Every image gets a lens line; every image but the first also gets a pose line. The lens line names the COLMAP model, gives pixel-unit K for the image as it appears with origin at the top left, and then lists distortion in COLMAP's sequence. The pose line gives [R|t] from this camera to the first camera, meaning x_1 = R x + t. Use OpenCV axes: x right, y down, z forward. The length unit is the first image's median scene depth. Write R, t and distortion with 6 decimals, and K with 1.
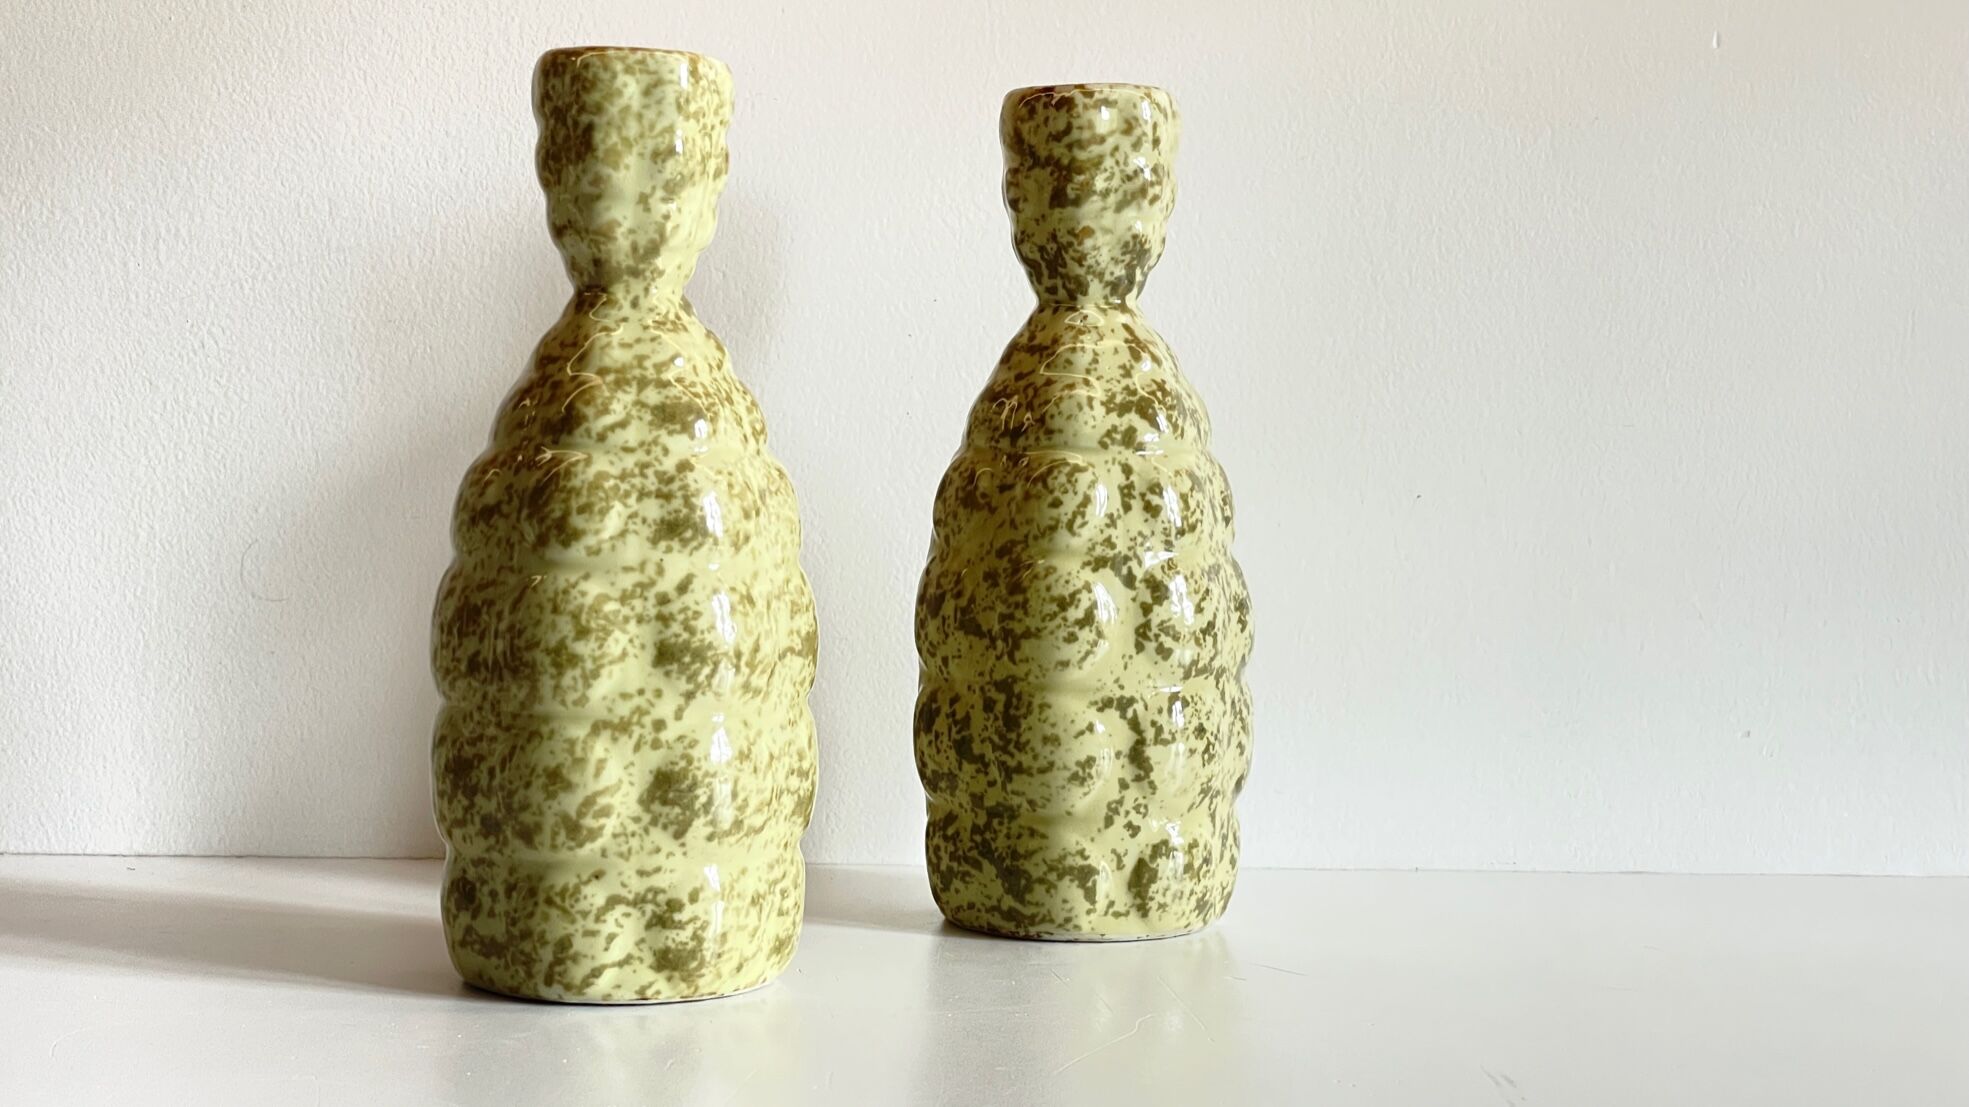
lens RADIAL K [[3095.8, 0, 984.5], [0, 3095.8, 553.5], [0, 0, 1]] dist [-0.004861, 0.091076]
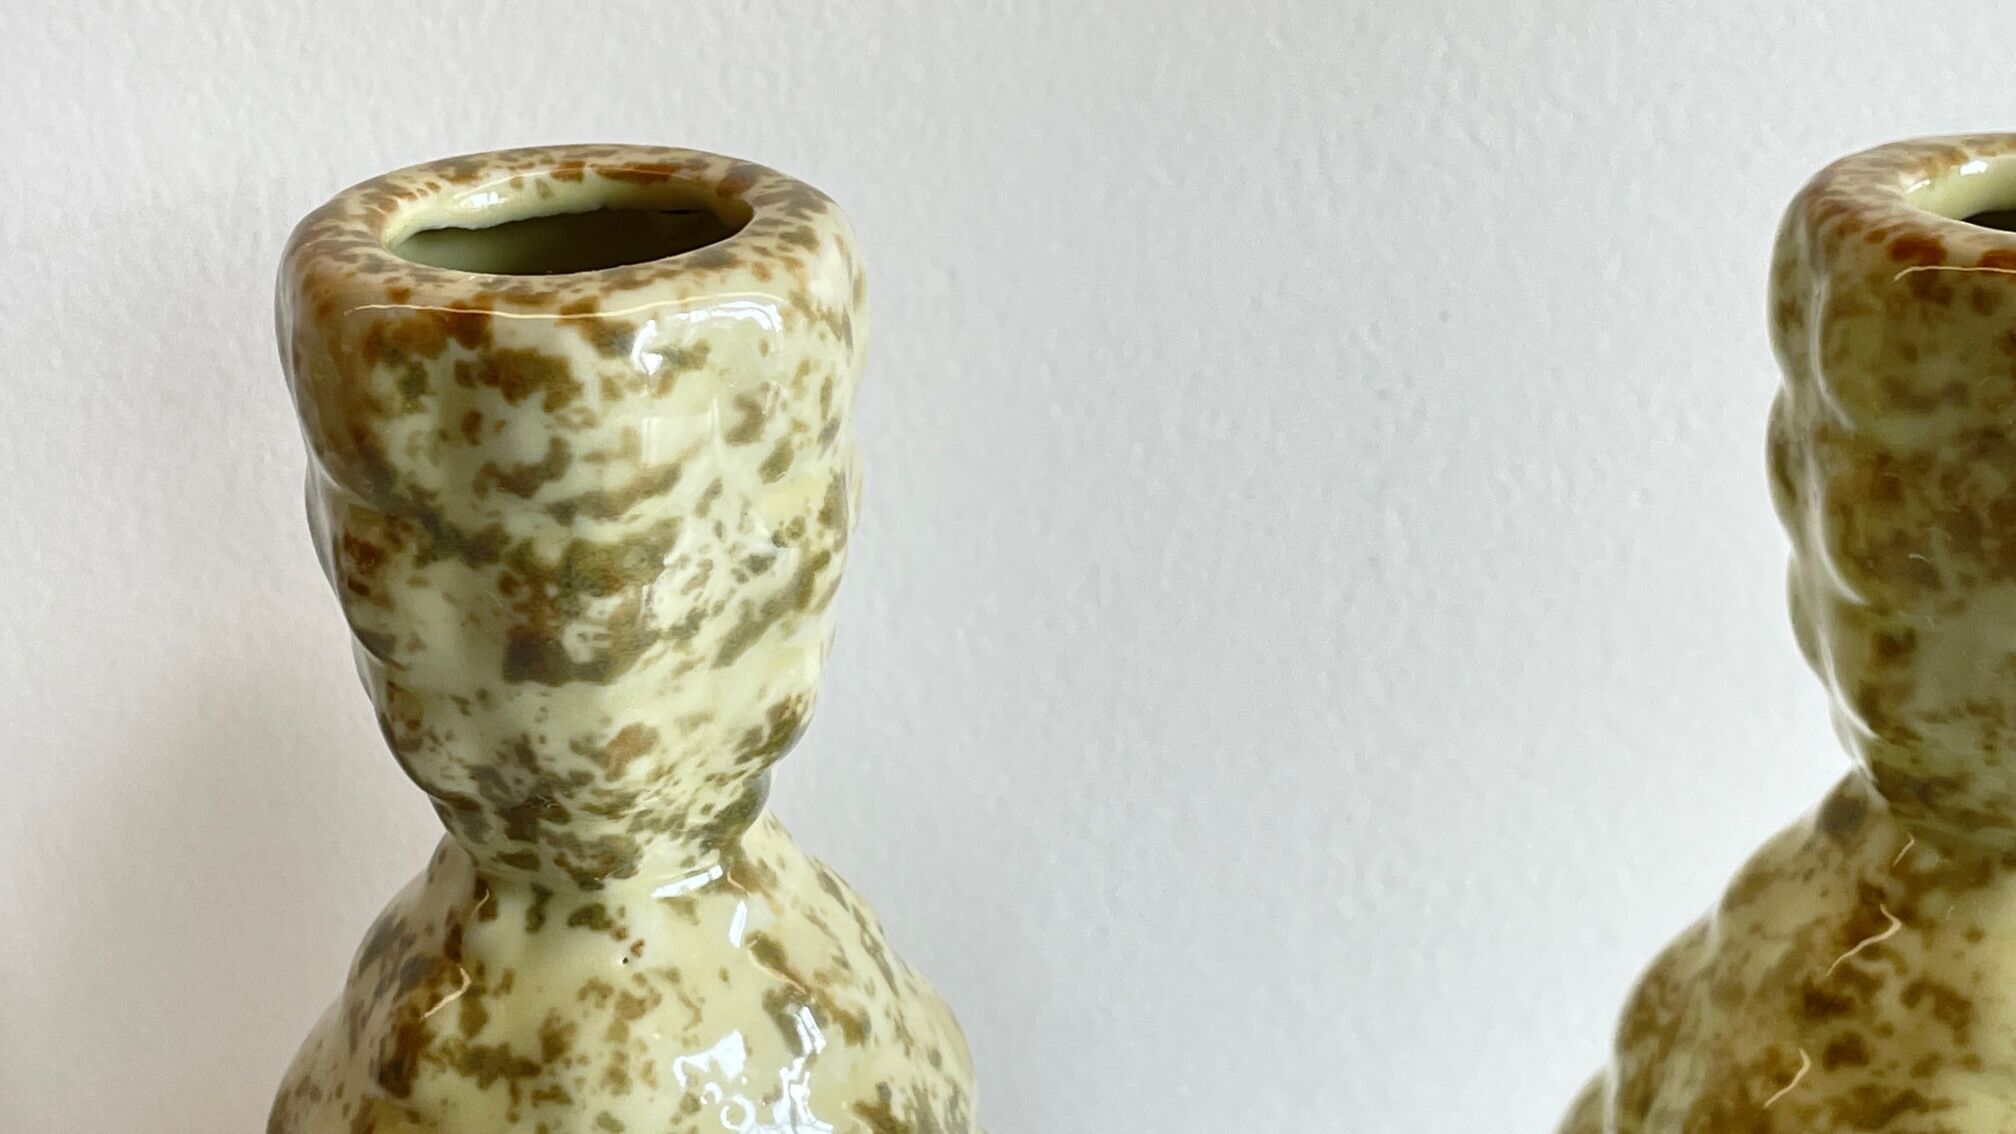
lens RADIAL K [[3063.2, 0, 1019.2], [0, 3063.2, 562.6], [0, 0, 1]] dist [0.233722, -0.975316]
pose [[0.952351, -0.134721, 0.273639, -0.012662], [0.030442, 0.934667, 0.354220, -0.230940], [-0.303482, -0.329011, 0.894232, 0.718822]]
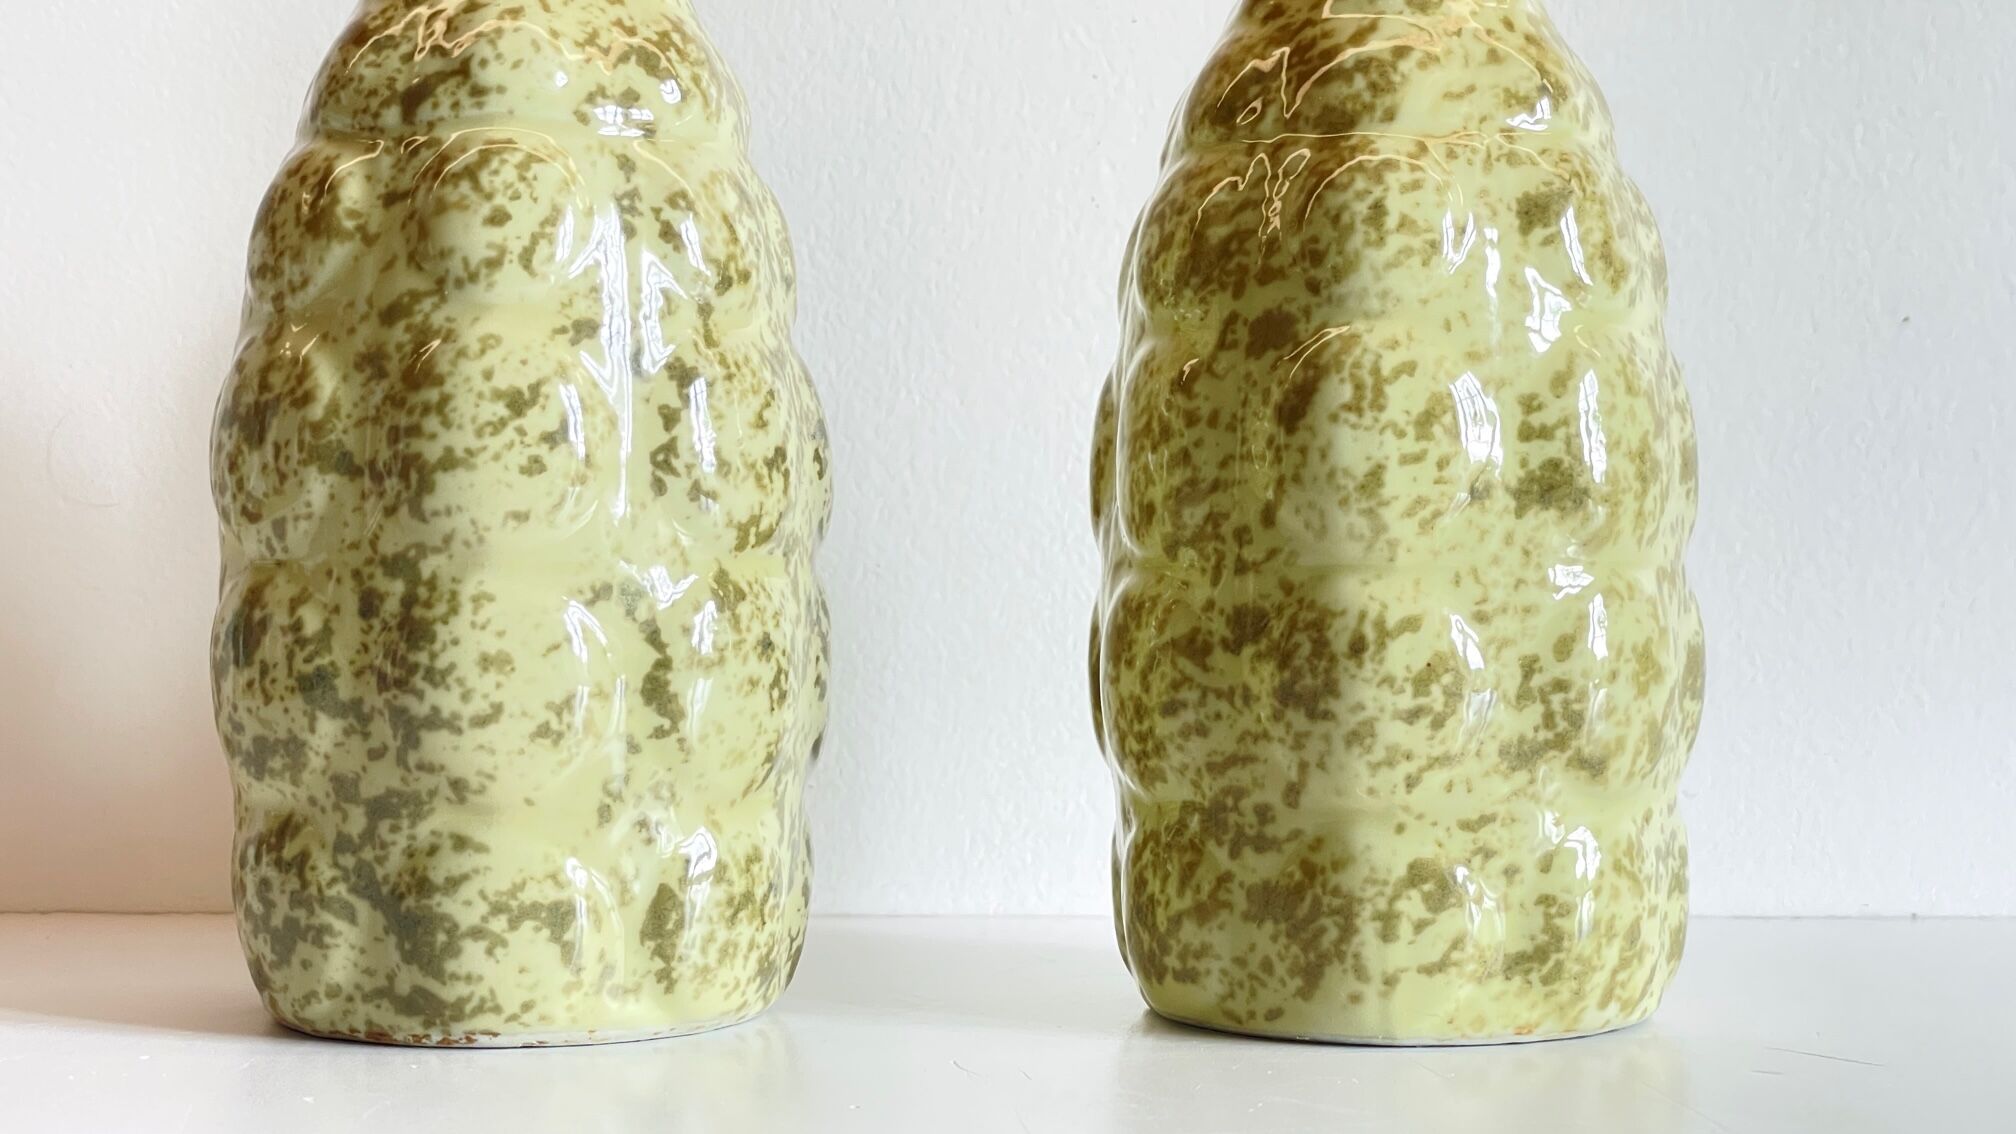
lens RADIAL K [[3086.5, 0, 1008.4], [0, 3086.5, 556.3], [0, 0, 1]] dist [-0.014103, 0.698058]
pose [[0.962013, -0.008600, 0.272867, -0.037343], [0.021918, 0.998710, -0.045798, 0.067183], [-0.272121, 0.050039, 0.960961, 0.463120]]
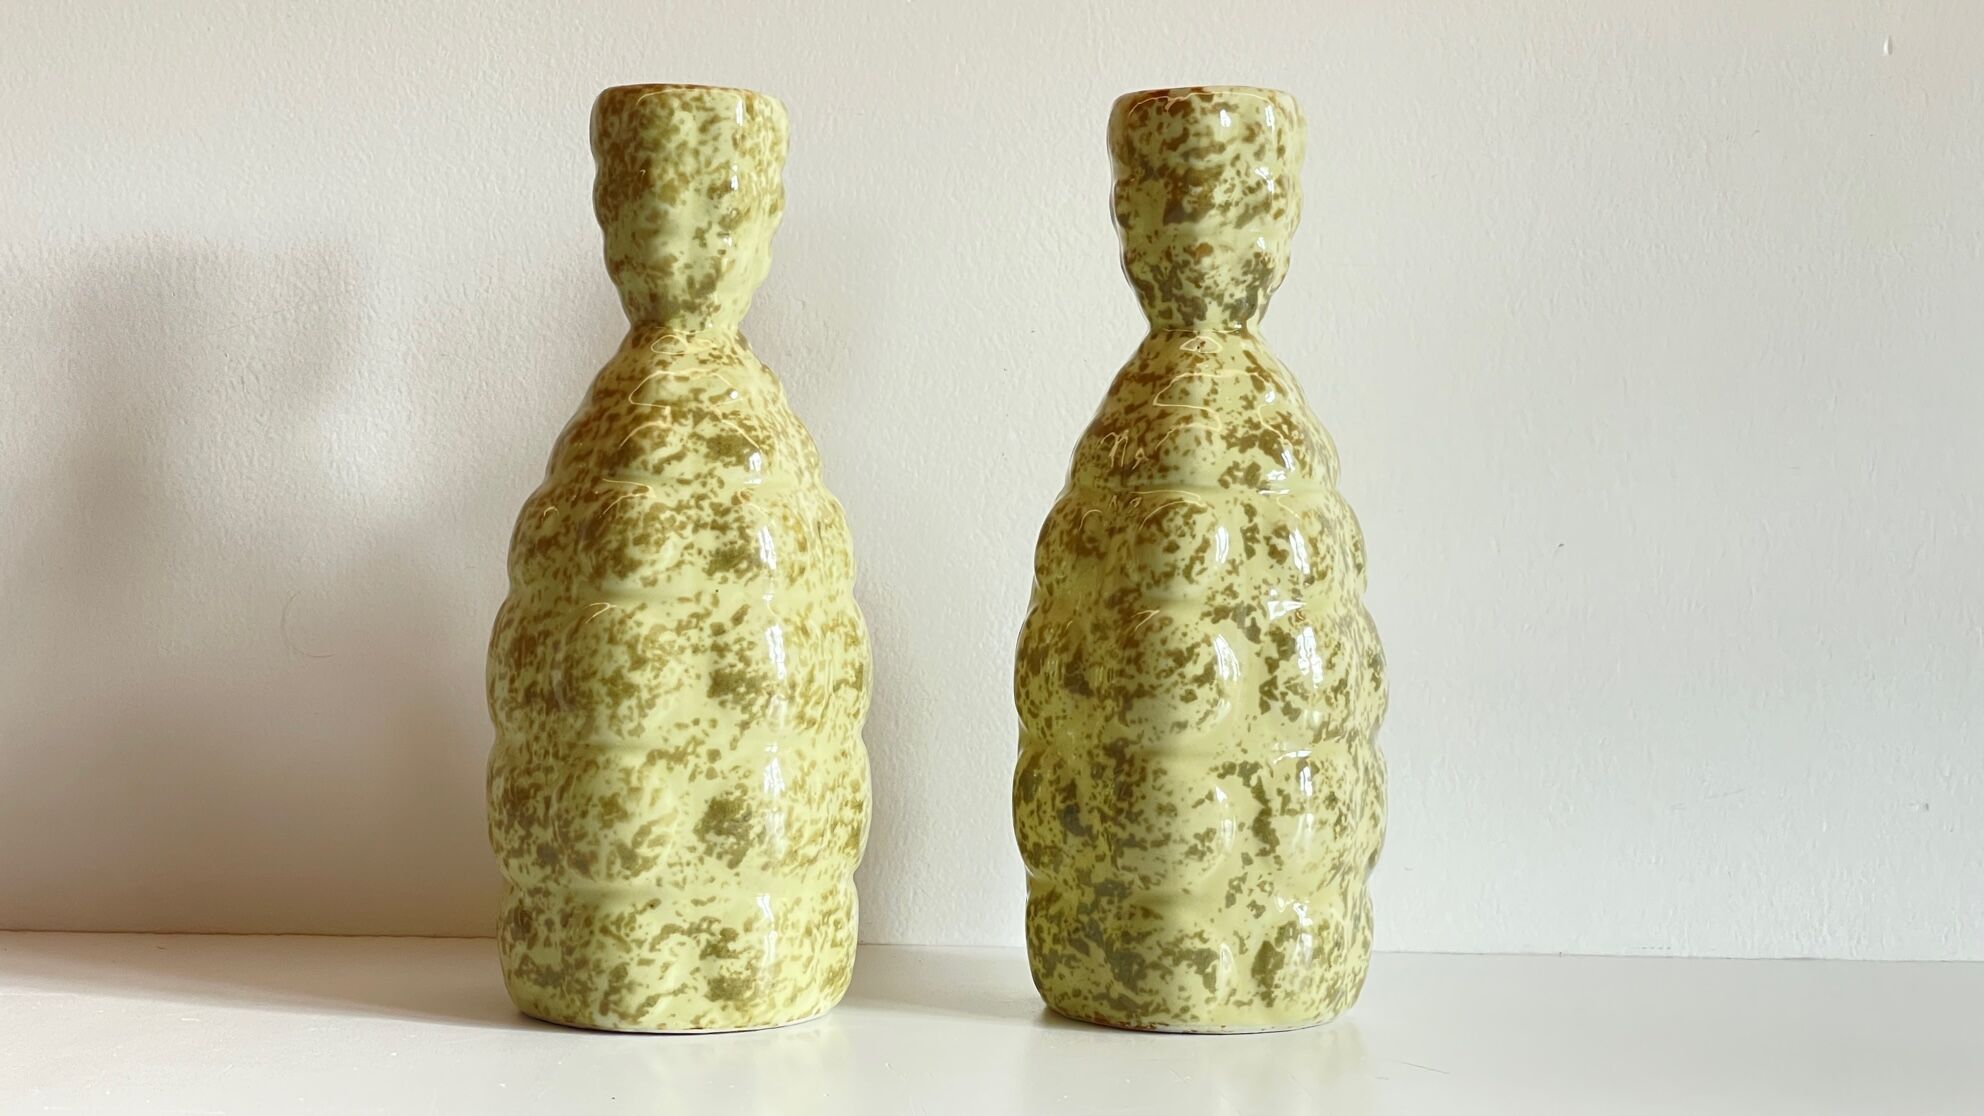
lens RADIAL K [[3119.4, 0, 992.0], [0, 3119.4, 558.0], [0, 0, 1]] dist [-0.004861, 0.091076]
pose [[0.999868, 0.000406, -0.016236, -0.014480], [-0.000775, 0.999742, -0.022707, 0.007452], [0.016223, 0.022716, 0.999610, 0.087194]]
